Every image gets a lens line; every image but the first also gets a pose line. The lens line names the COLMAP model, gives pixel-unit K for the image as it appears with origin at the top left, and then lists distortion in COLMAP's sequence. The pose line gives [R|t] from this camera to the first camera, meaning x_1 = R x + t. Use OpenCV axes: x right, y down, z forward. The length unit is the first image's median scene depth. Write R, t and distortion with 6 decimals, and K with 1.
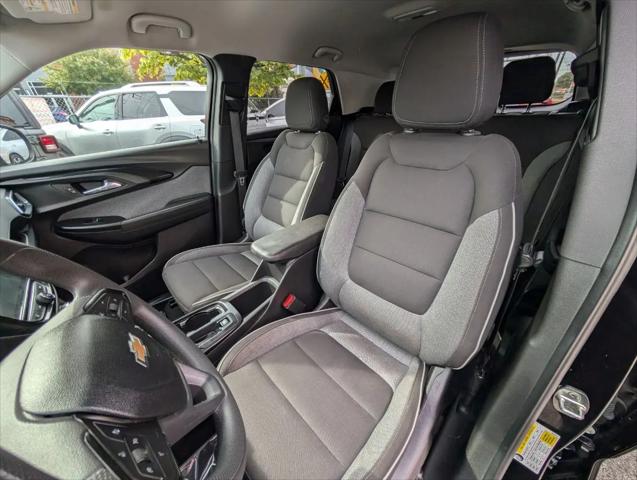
lens RADIAL K [[239.9, 0, 317.0], [0, 239.9, 242.4], [0, 0, 1]] dist [-0.000507, 0.000080]
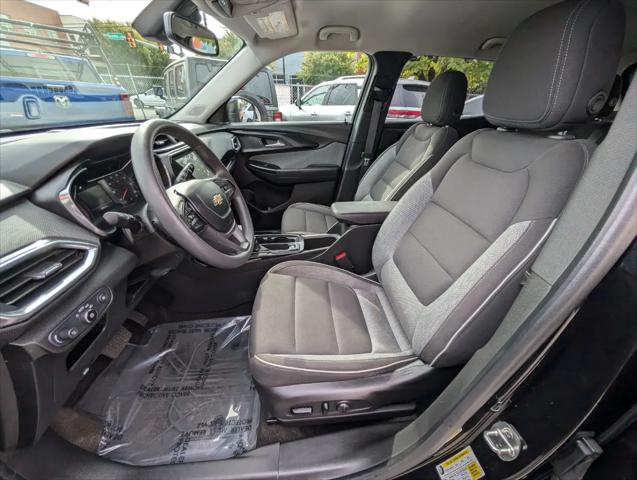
lens RADIAL K [[239.9, 0, 317.0], [0, 239.9, 242.4], [0, 0, 1]] dist [-0.000507, 0.000080]
pose [[0.766706, 0.370484, -0.524313, 0.334760], [-0.361359, 0.924072, 0.124540, 0.059385], [0.530643, 0.093980, 0.842369, -0.084851]]
